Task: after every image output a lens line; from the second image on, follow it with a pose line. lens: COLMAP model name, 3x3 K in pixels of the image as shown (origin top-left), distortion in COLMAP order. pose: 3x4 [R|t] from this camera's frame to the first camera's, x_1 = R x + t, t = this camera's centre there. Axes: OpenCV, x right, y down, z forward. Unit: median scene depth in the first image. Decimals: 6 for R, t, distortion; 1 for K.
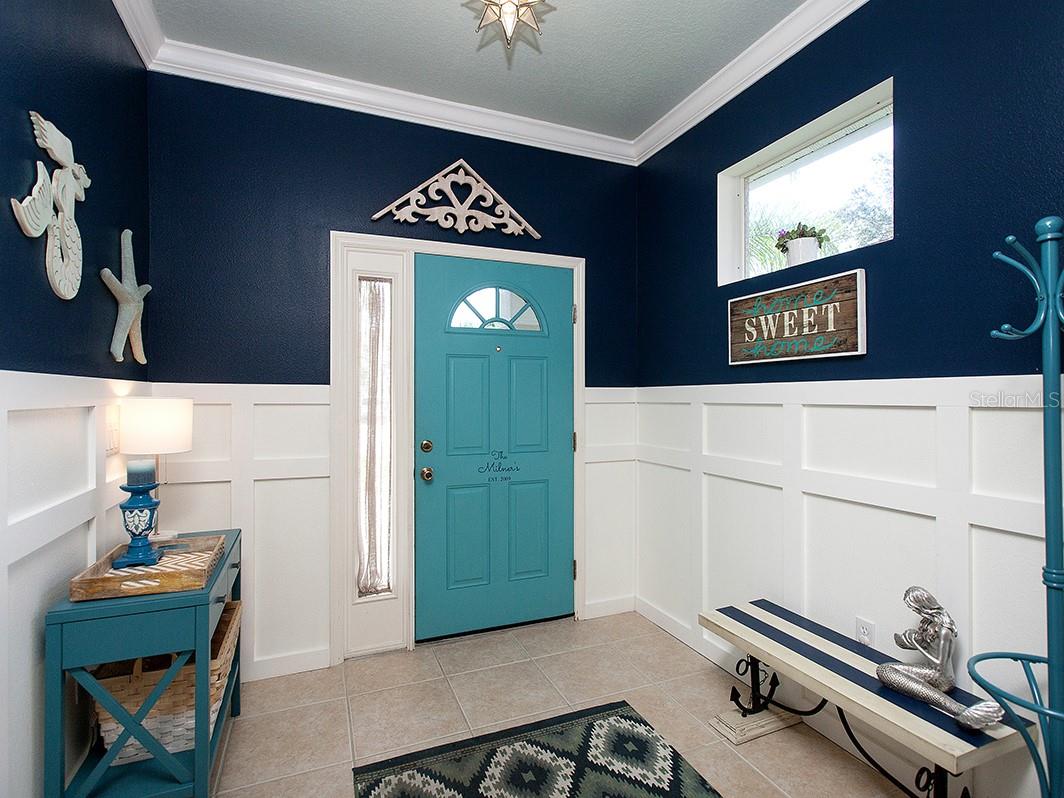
lens RADIAL K [[539.8, 0, 540.6], [0, 539.8, 394.9], [0, 0, 1]] dist [0.002122, 0.000457]
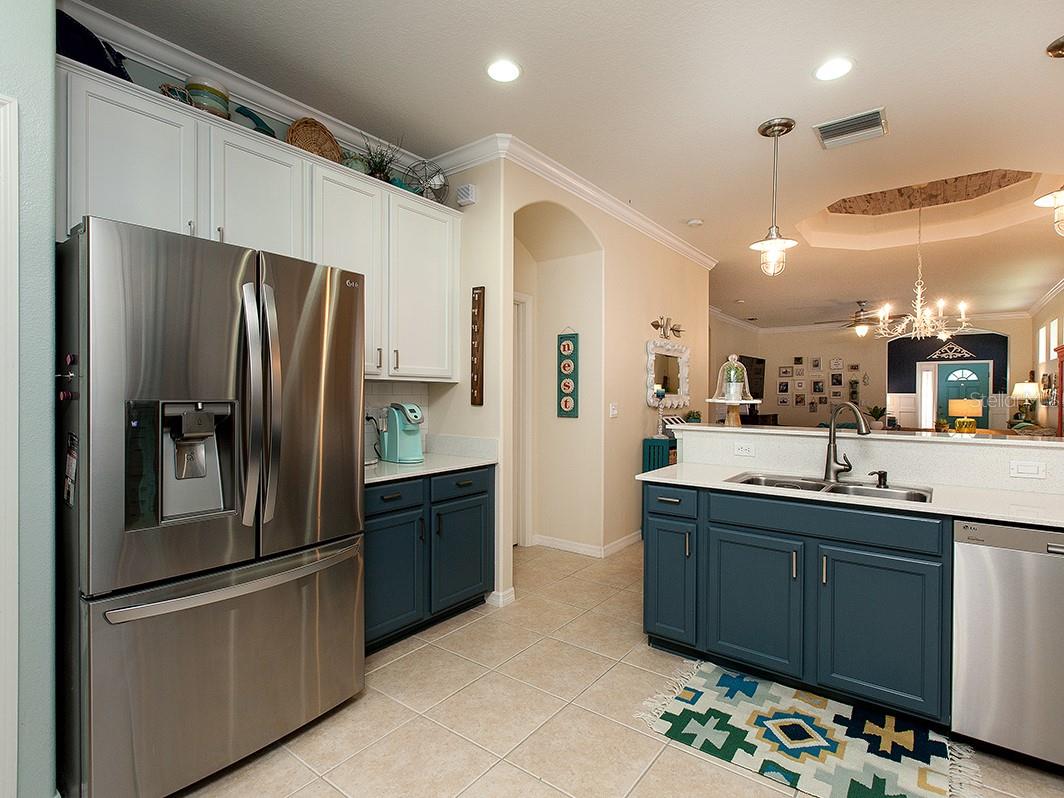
lens RADIAL K [[539.8, 0, 540.6], [0, 539.8, 394.9], [0, 0, 1]] dist [0.002122, 0.000457]
pose [[0.496619, 0.006090, -0.867947, 1.971589], [-0.004824, 0.999979, 0.004257, -0.009140], [0.867955, 0.002073, 0.496638, -3.987554]]
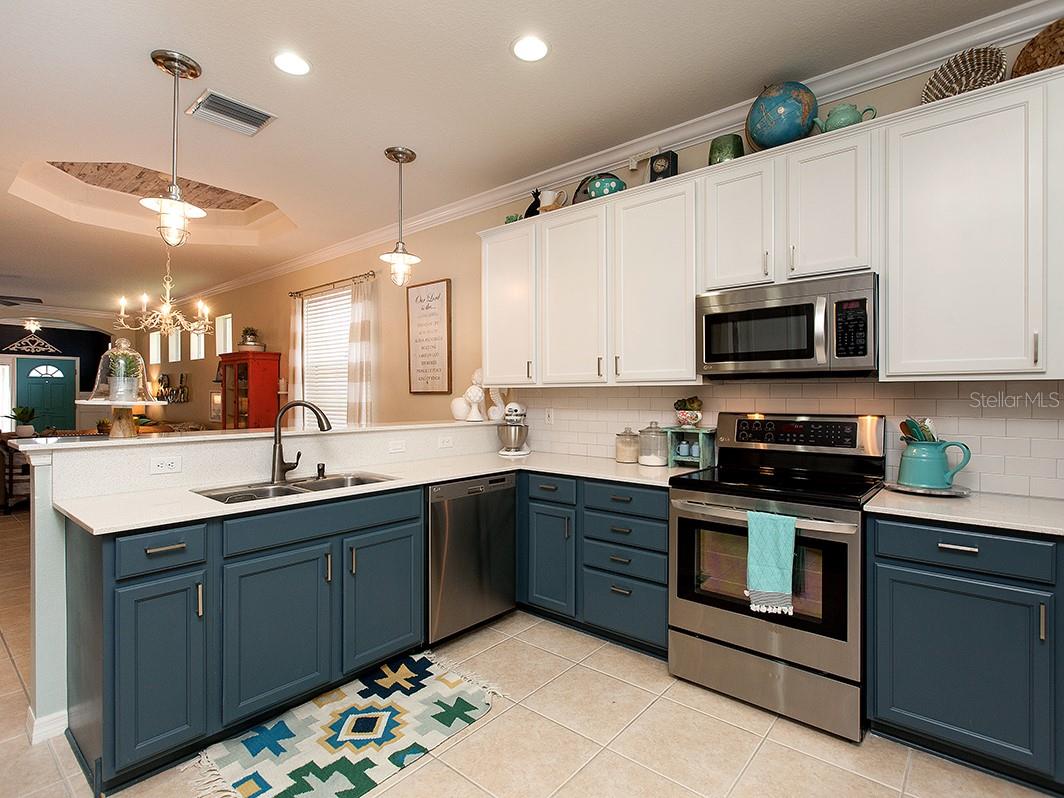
lens RADIAL K [[539.8, 0, 540.6], [0, 539.8, 394.9], [0, 0, 1]] dist [0.002122, 0.000457]
pose [[0.889647, 0.000766, 0.456648, 1.316864], [-0.001973, 0.999996, 0.002166, -0.008263], [-0.456644, -0.002828, 0.889645, -4.109024]]
